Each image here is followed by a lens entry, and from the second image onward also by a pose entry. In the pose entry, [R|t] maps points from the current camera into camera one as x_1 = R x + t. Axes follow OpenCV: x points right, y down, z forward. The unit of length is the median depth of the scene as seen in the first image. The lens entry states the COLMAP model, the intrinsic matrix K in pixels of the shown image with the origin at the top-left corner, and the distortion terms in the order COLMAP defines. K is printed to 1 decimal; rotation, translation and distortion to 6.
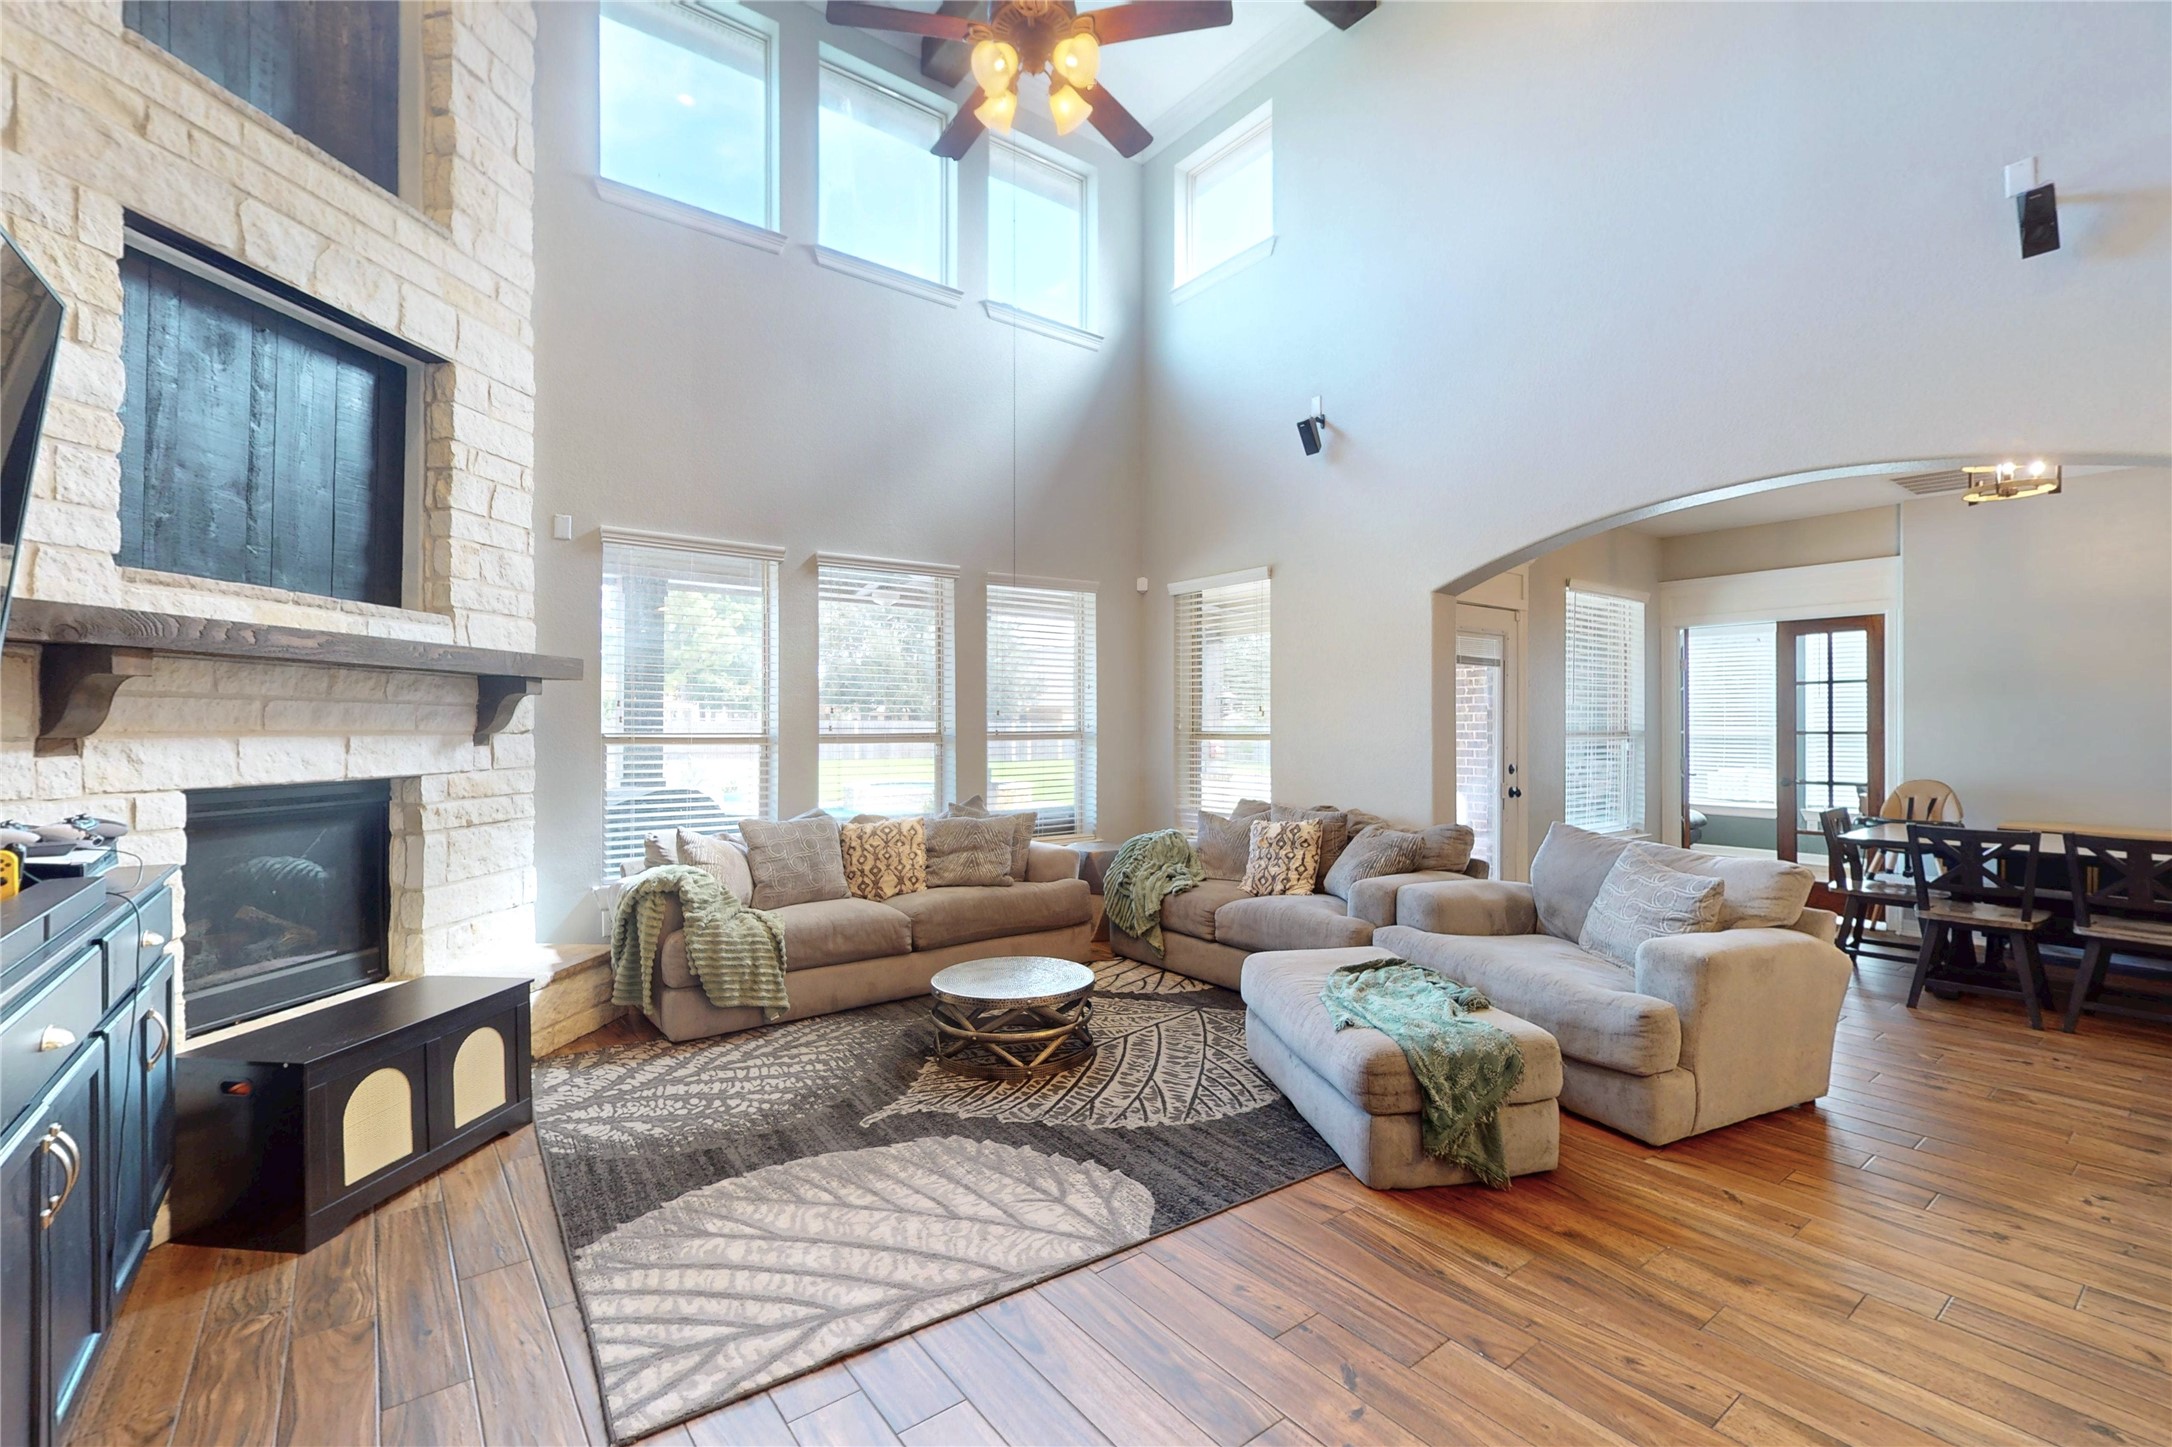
lens RADIAL K [[939.0, 0, 1088.7], [0, 939.0, 734.7], [0, 0, 1]] dist [-0.001885, 0.000322]
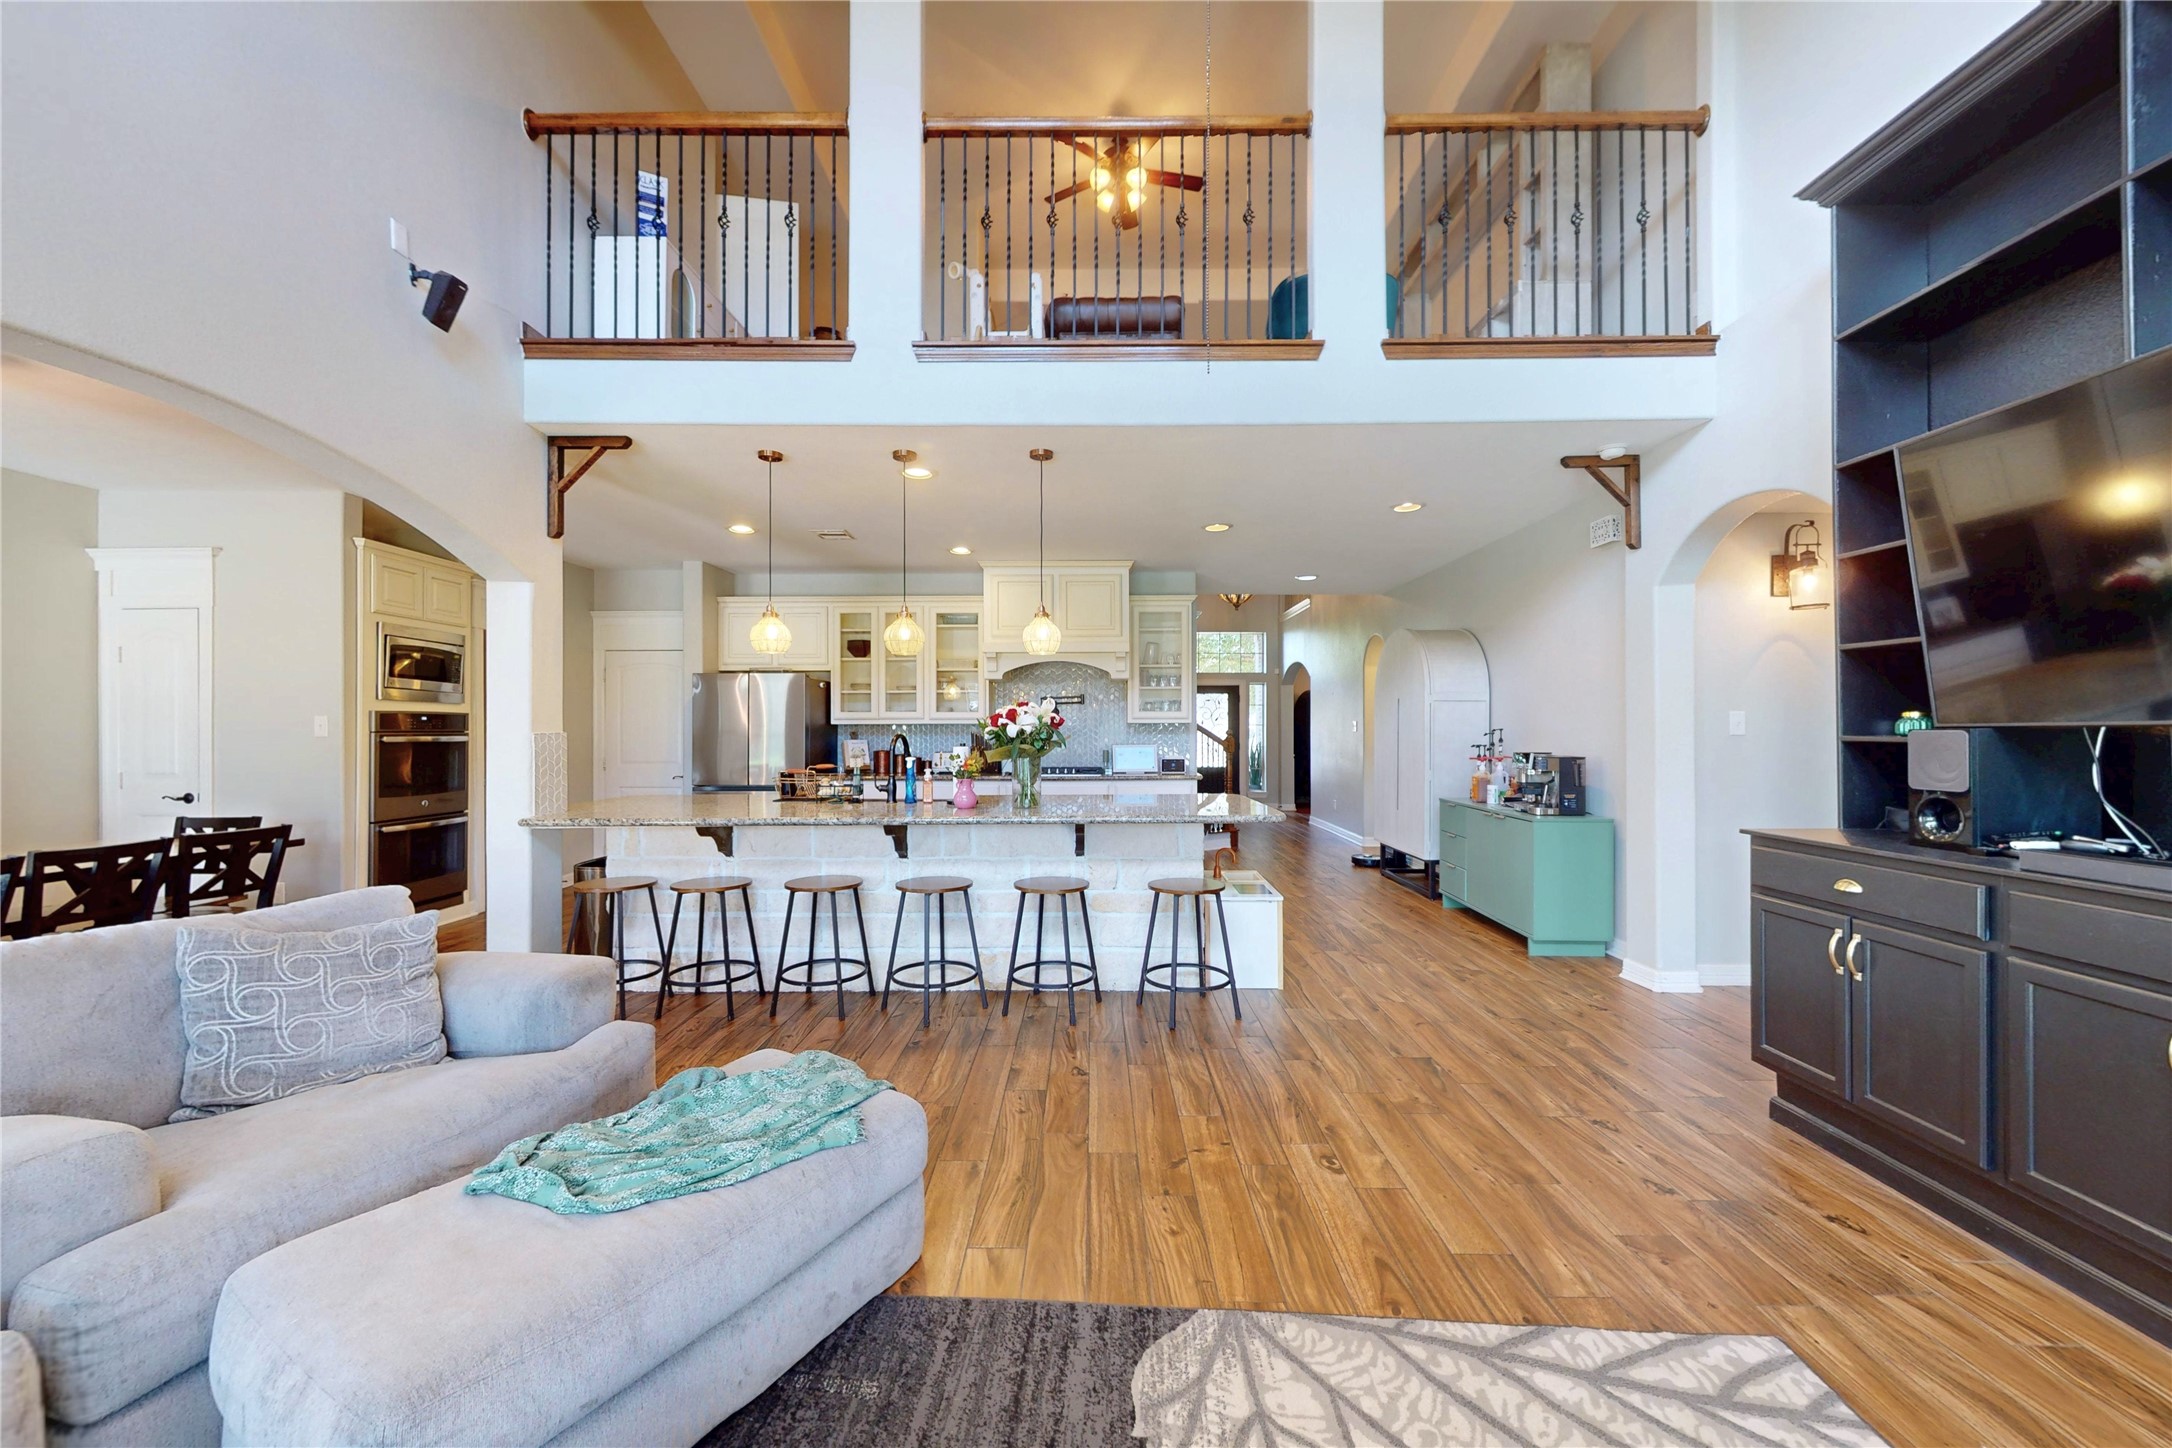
lens RADIAL K [[817.7, 0, 1092.9], [0, 817.7, 722.5], [0, 0, 1]] dist [-0.003298, -0.000066]
pose [[-0.789039, 0.001565, 0.614341, -0.213039], [0.002030, 0.999998, 0.000059, -0.007983], [-0.614340, 0.001294, -0.789041, 1.087252]]
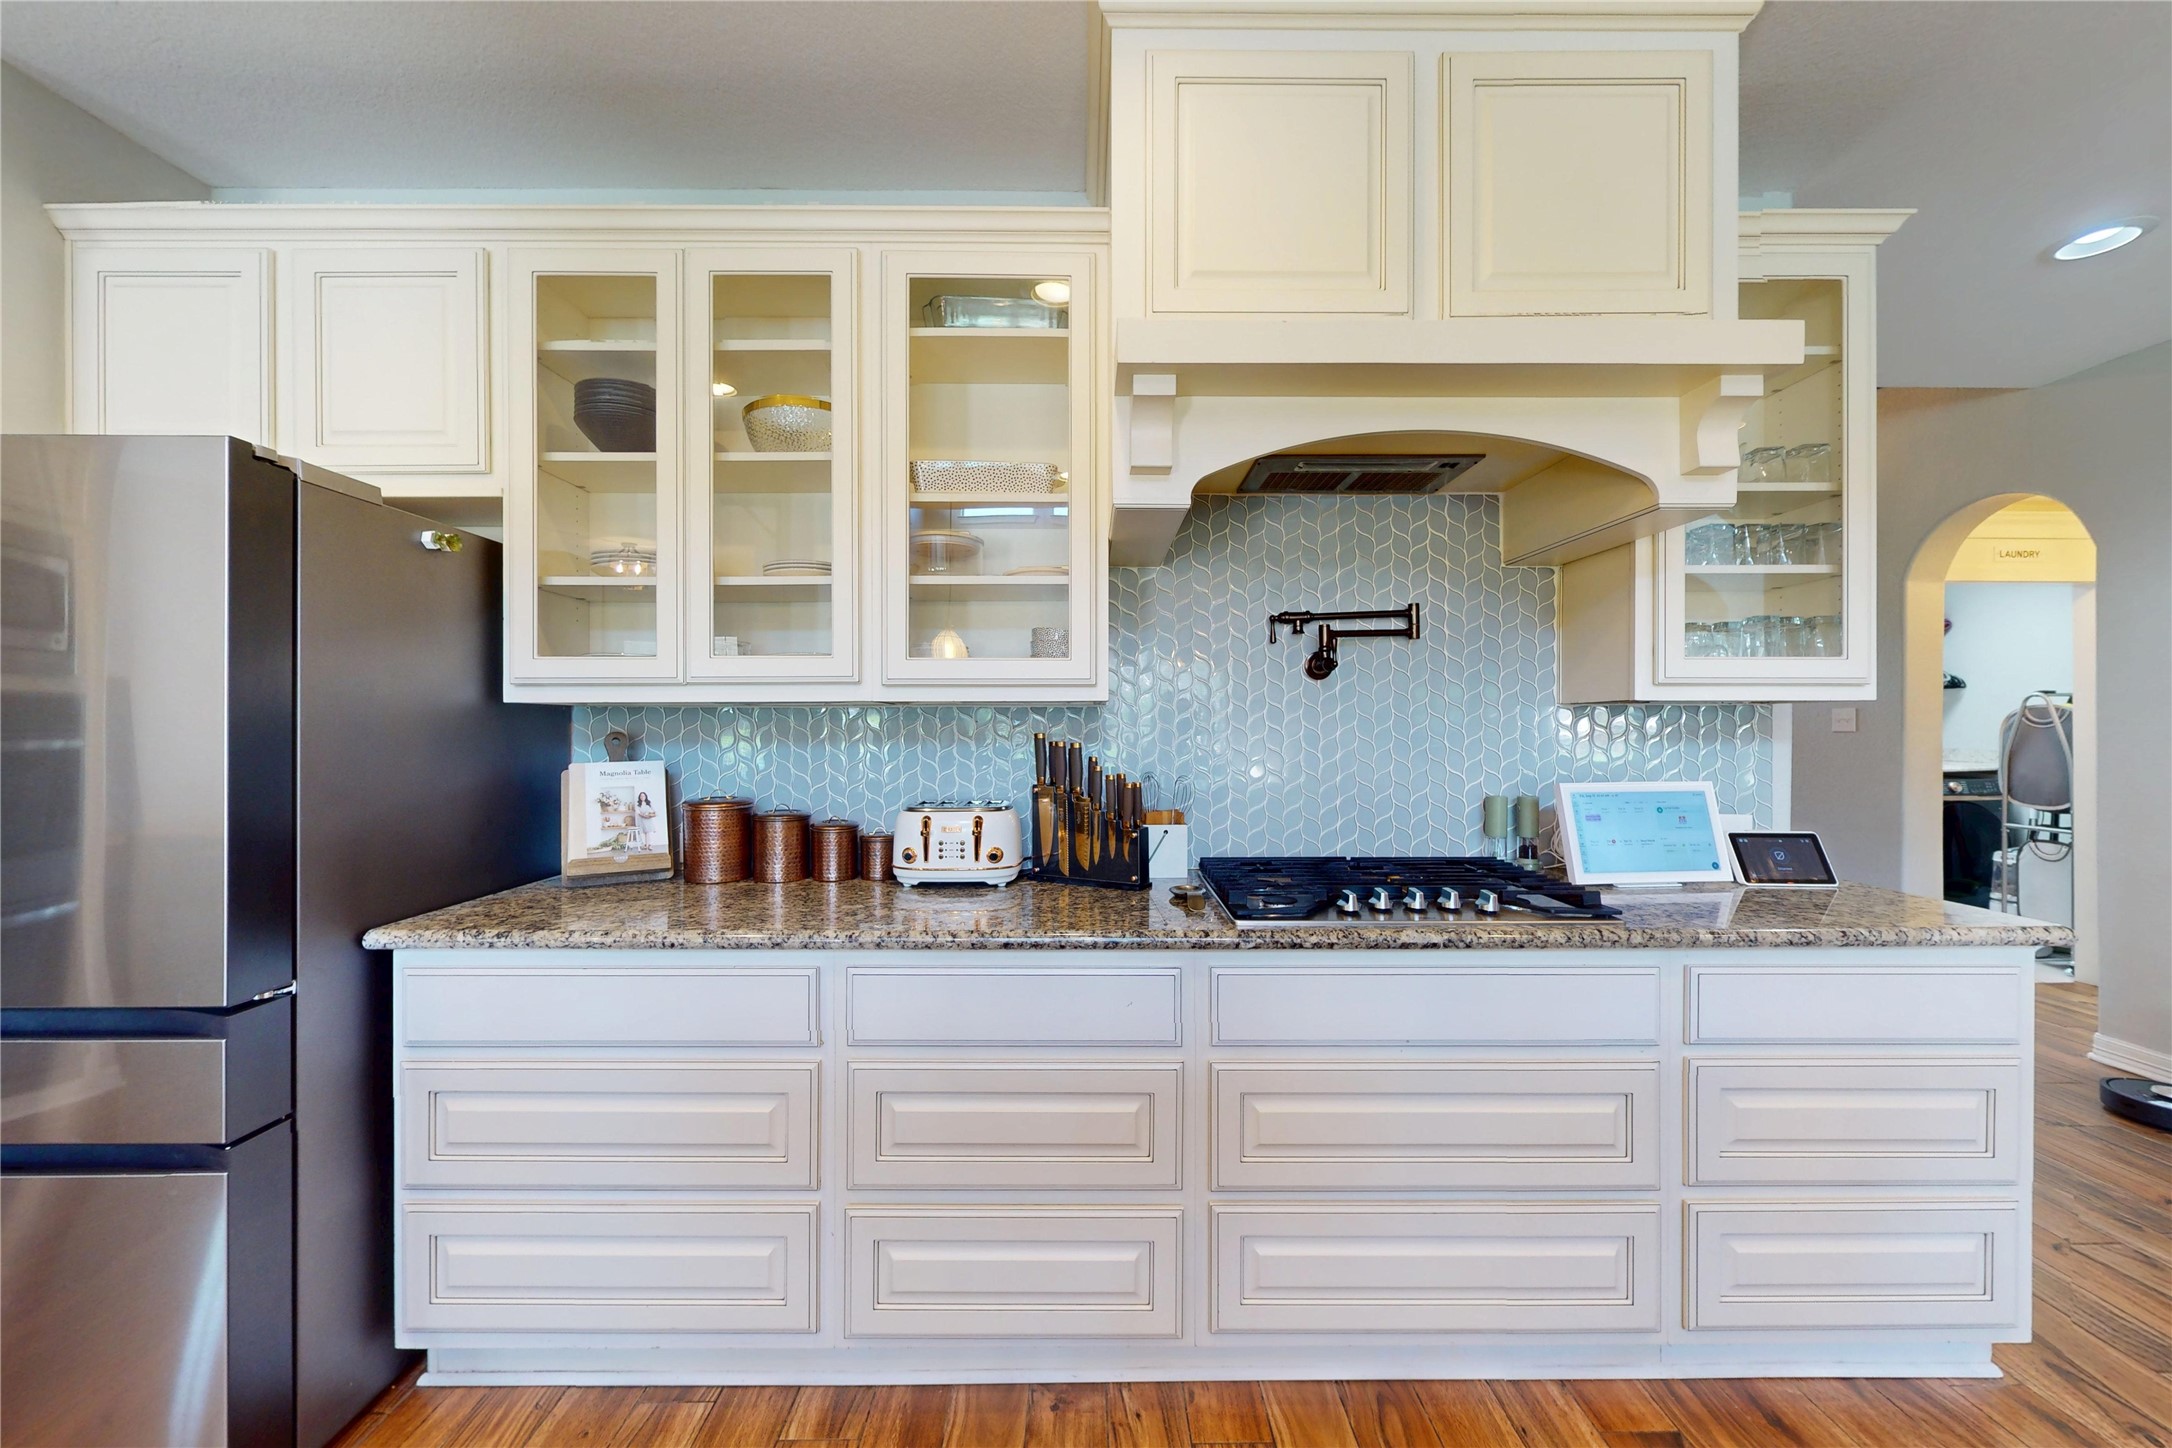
lens RADIAL K [[817.7, 0, 1078.0], [0, 817.7, 725.2], [0, 0, 1]] dist [-0.003298, -0.000066]
pose [[-0.800319, -0.005915, 0.599545, 0.881468], [0.001568, 0.999927, 0.011958, 0.002049], [-0.599572, 0.010510, -0.800252, 0.130770]]
